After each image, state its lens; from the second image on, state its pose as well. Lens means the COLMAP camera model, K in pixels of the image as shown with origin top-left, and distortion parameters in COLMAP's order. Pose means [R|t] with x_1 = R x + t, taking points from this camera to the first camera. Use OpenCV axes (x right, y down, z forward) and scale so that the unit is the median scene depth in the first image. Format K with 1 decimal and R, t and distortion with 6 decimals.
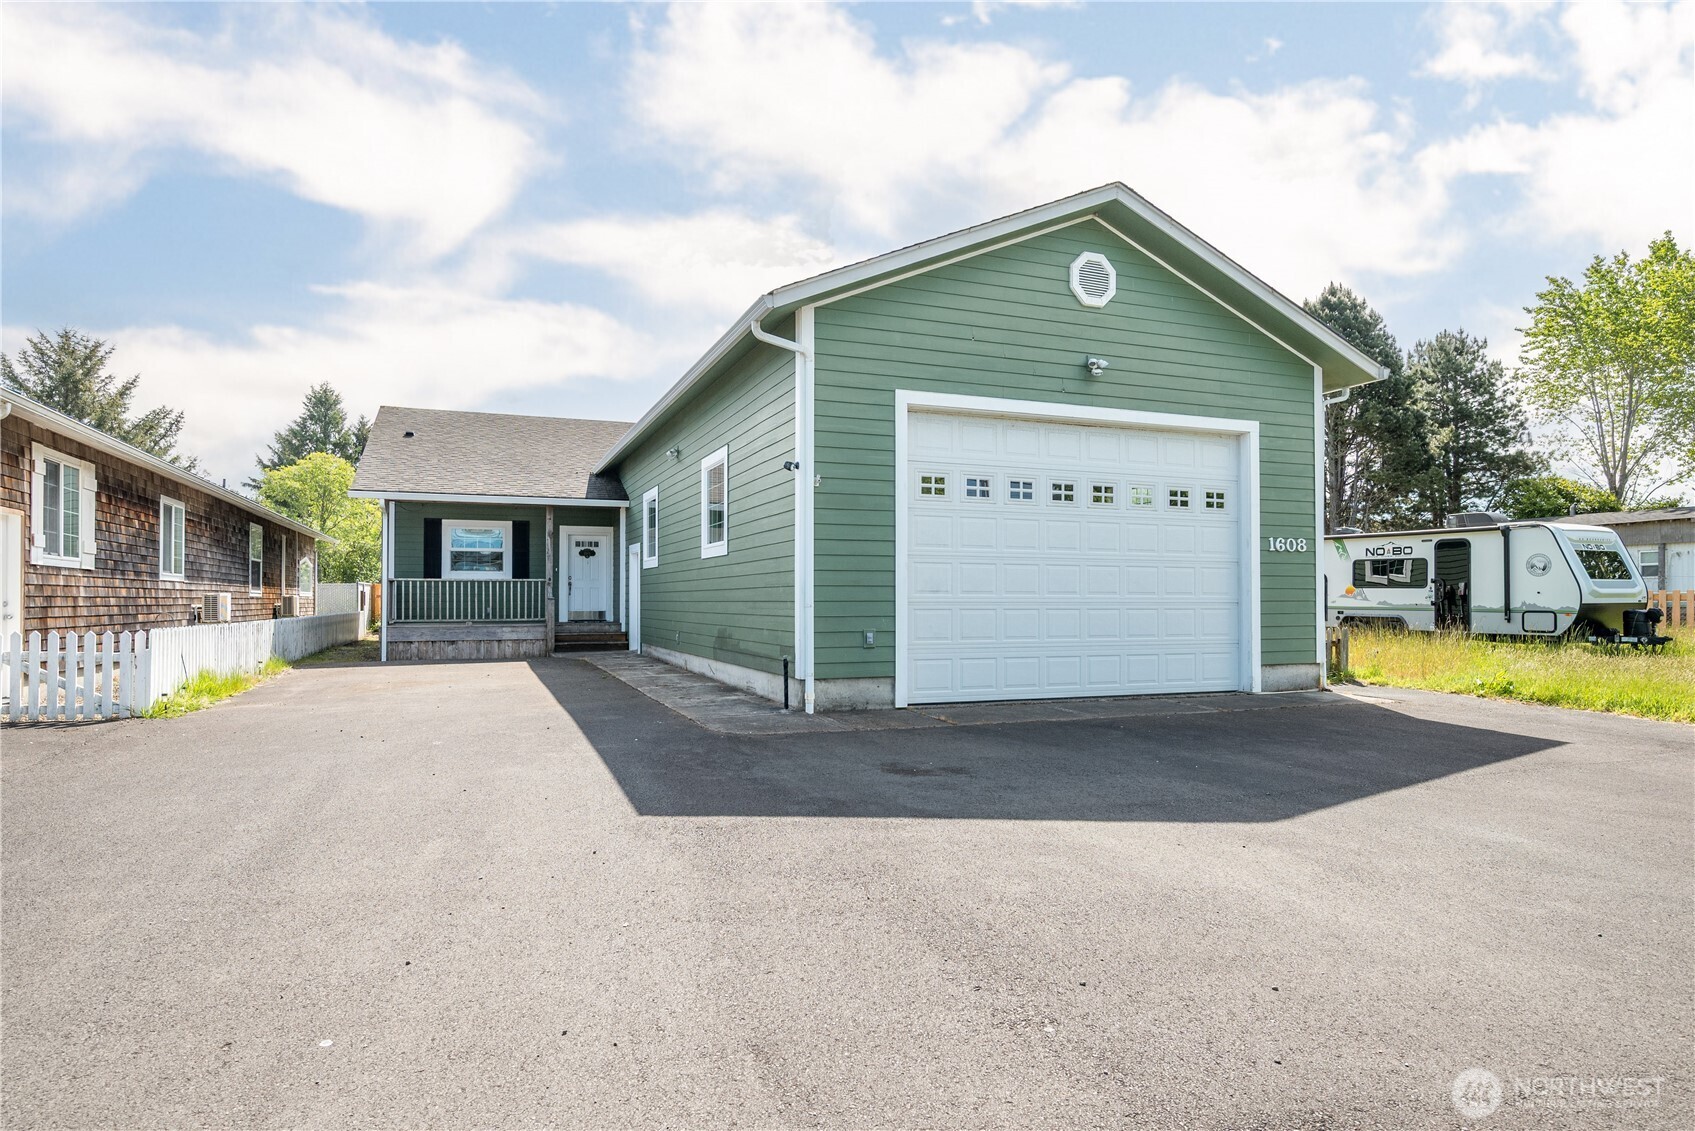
lens RADIAL K [[926.6, 0, 834.0], [0, 926.6, 590.8], [0, 0, 1]] dist [0.000306, -0.000538]
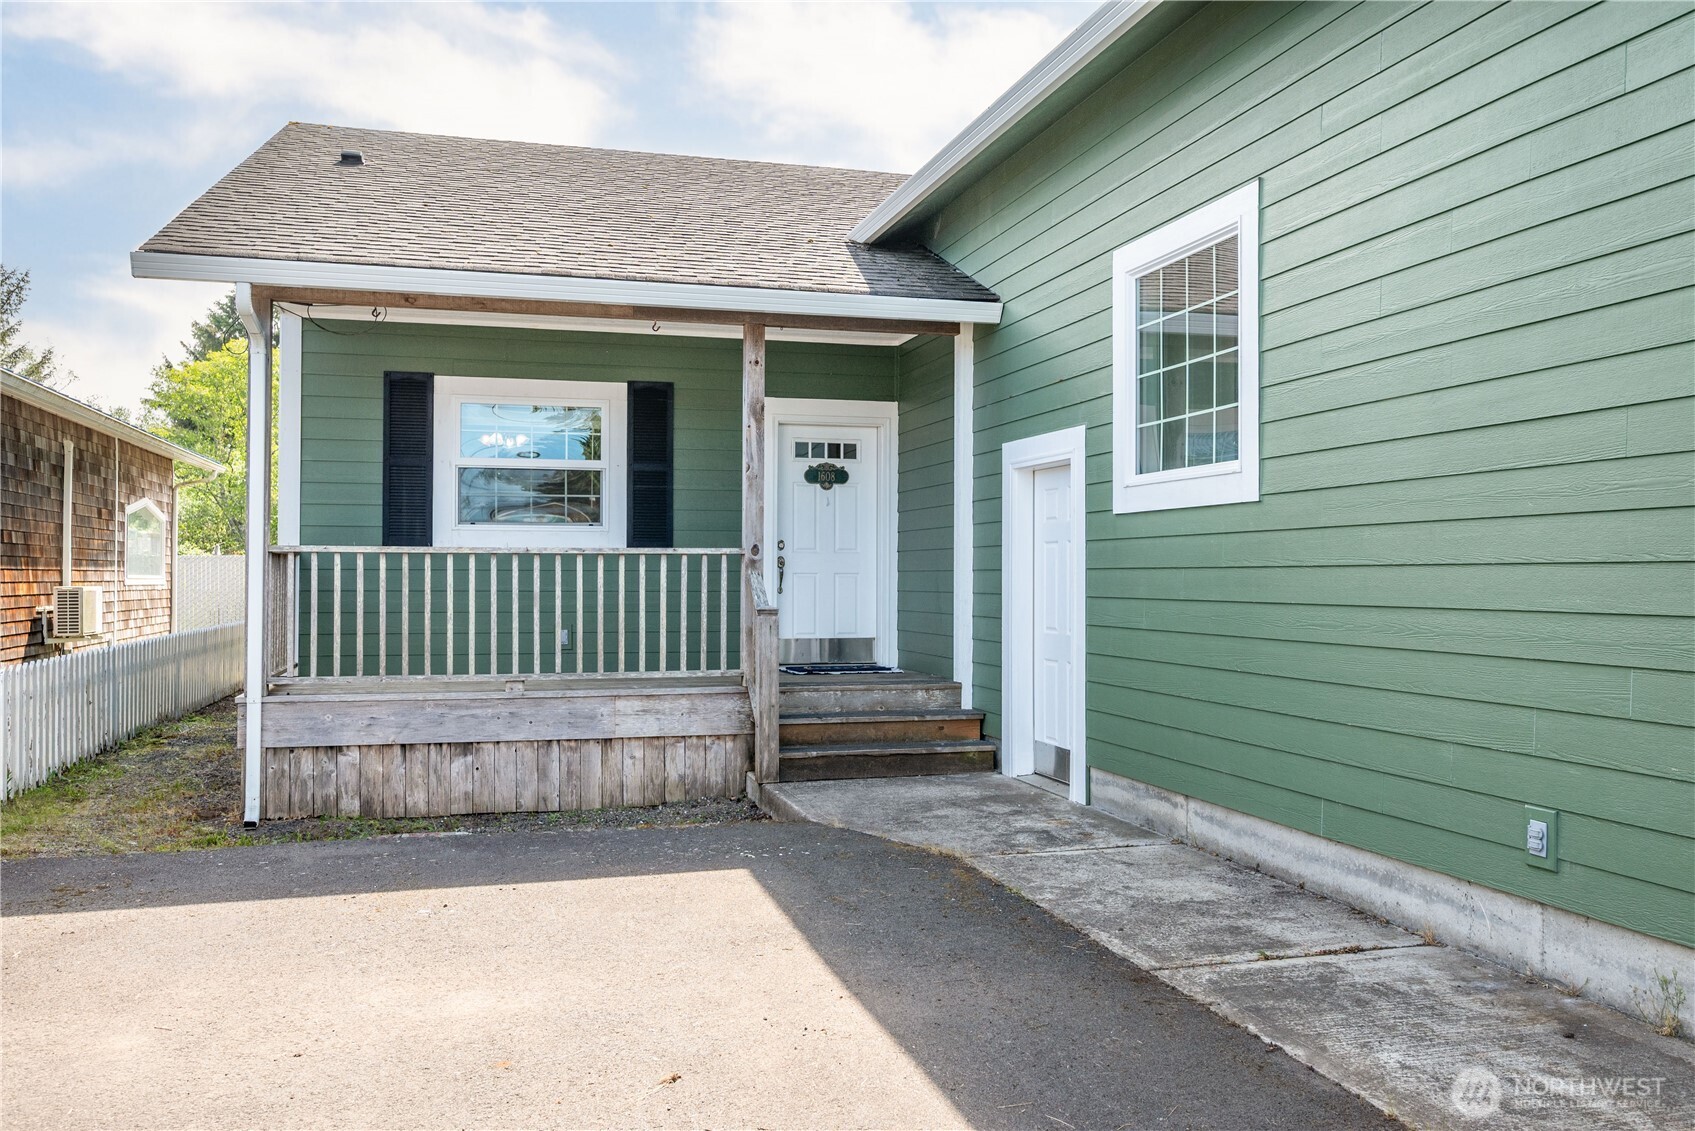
lens RADIAL K [[1373.0, 0, 853.6], [0, 1373.0, 564.6], [0, 0, 1]] dist [0.002592, -0.001280]
pose [[0.994516, 0.003287, -0.104529, -0.226598], [-0.003322, 0.999994, -0.000154, -0.007226], [0.104528, 0.000500, 0.994522, 0.537485]]
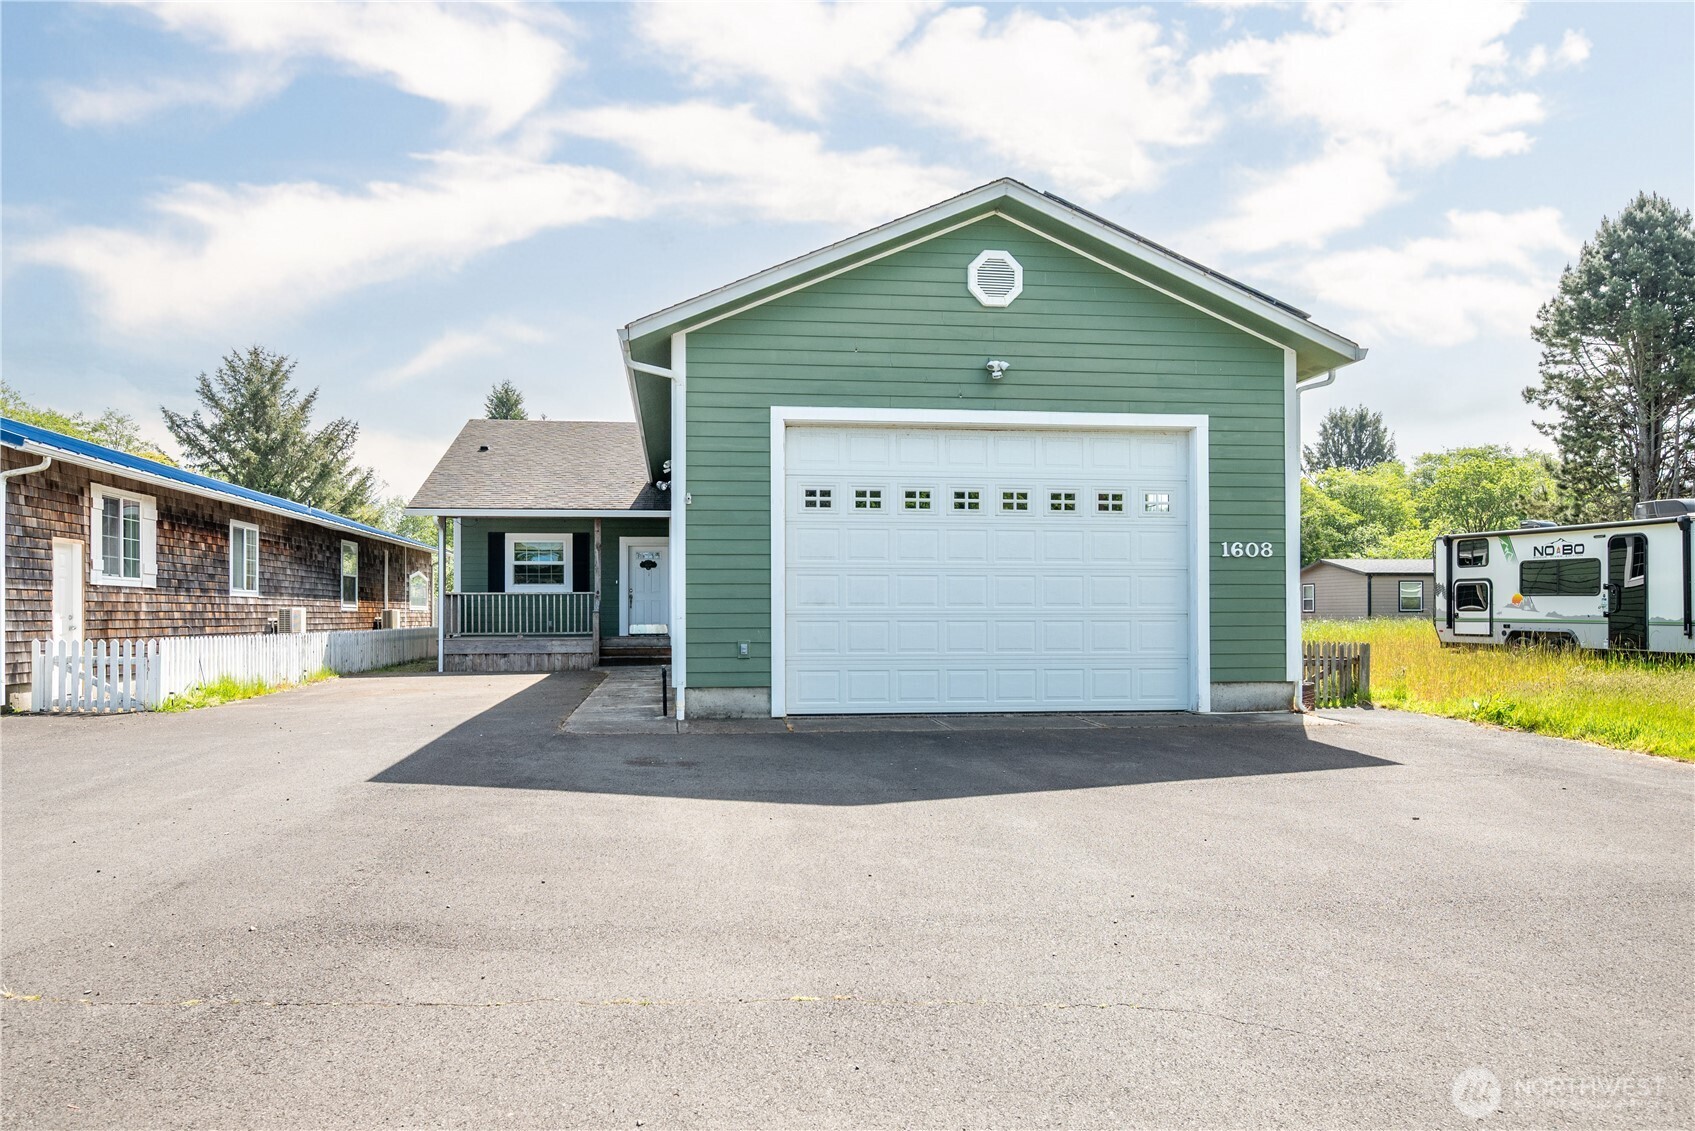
lens RADIAL K [[1114.5, 0, 830.3], [0, 1114.5, 611.6], [0, 0, 1]] dist [-0.000276, -0.000476]
pose [[0.970864, -0.002779, -0.239615, 0.221920], [0.004822, 0.999957, 0.007939, -0.000045], [0.239583, -0.008863, 0.970835, -0.094777]]
